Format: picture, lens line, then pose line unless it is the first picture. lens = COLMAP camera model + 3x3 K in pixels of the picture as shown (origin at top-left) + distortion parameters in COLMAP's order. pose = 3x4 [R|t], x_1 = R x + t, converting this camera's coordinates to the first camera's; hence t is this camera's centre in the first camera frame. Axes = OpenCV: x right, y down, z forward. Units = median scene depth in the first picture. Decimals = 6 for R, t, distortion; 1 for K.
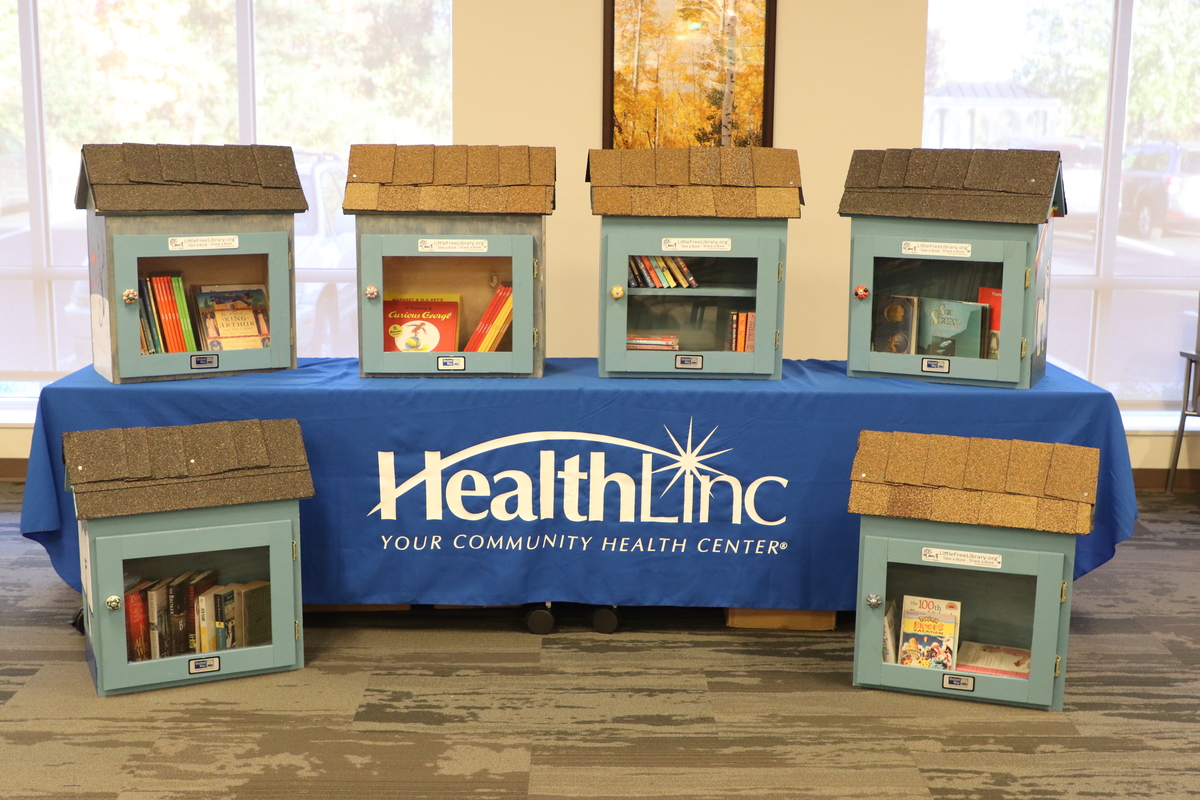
lens RADIAL K [[1441.2, 0, 600.0], [0, 1441.2, 400.0], [0, 0, 1]] dist [-0.034587, 0.033721]
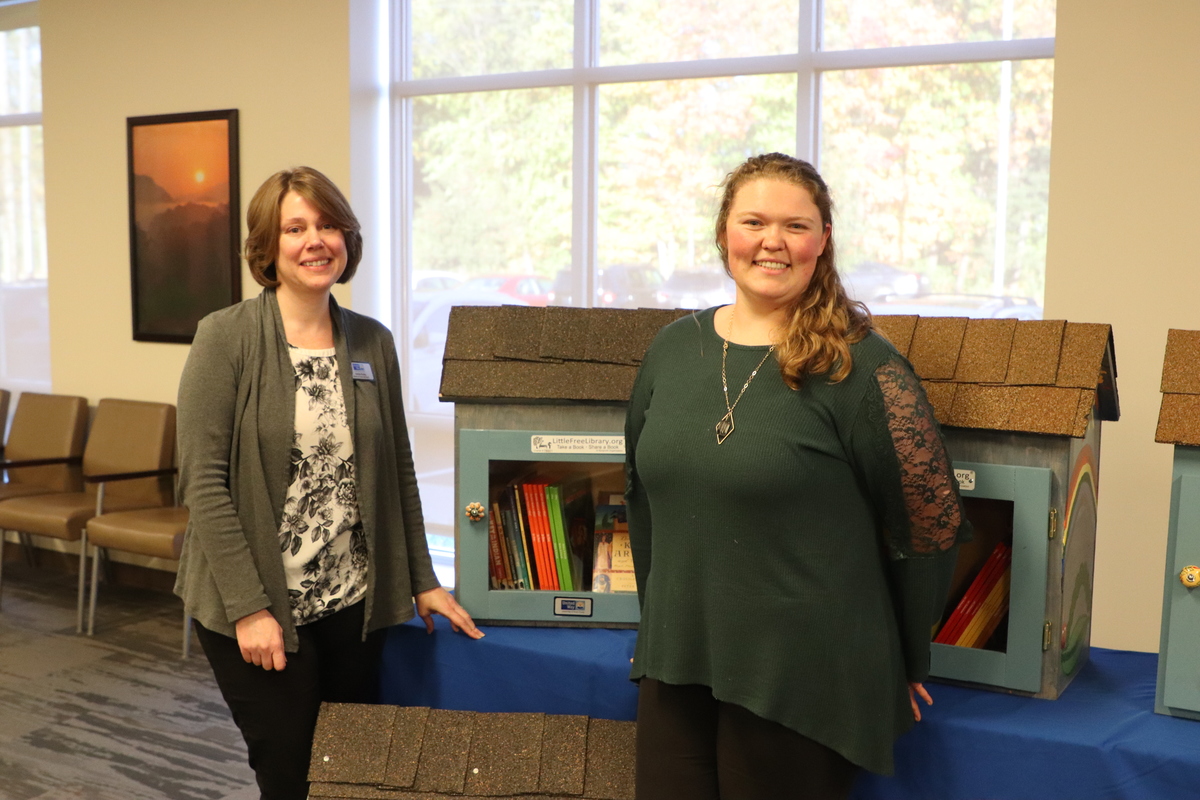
lens RADIAL K [[1342.6, 0, 599.6], [0, 1342.6, 434.7], [0, 0, 1]] dist [-0.085684, -0.001799]
pose [[0.861564, 0.065439, -0.503414, 0.070730], [-0.095863, 0.994788, -0.034751, -0.091374], [0.498516, 0.078199, 0.863346, 0.422160]]
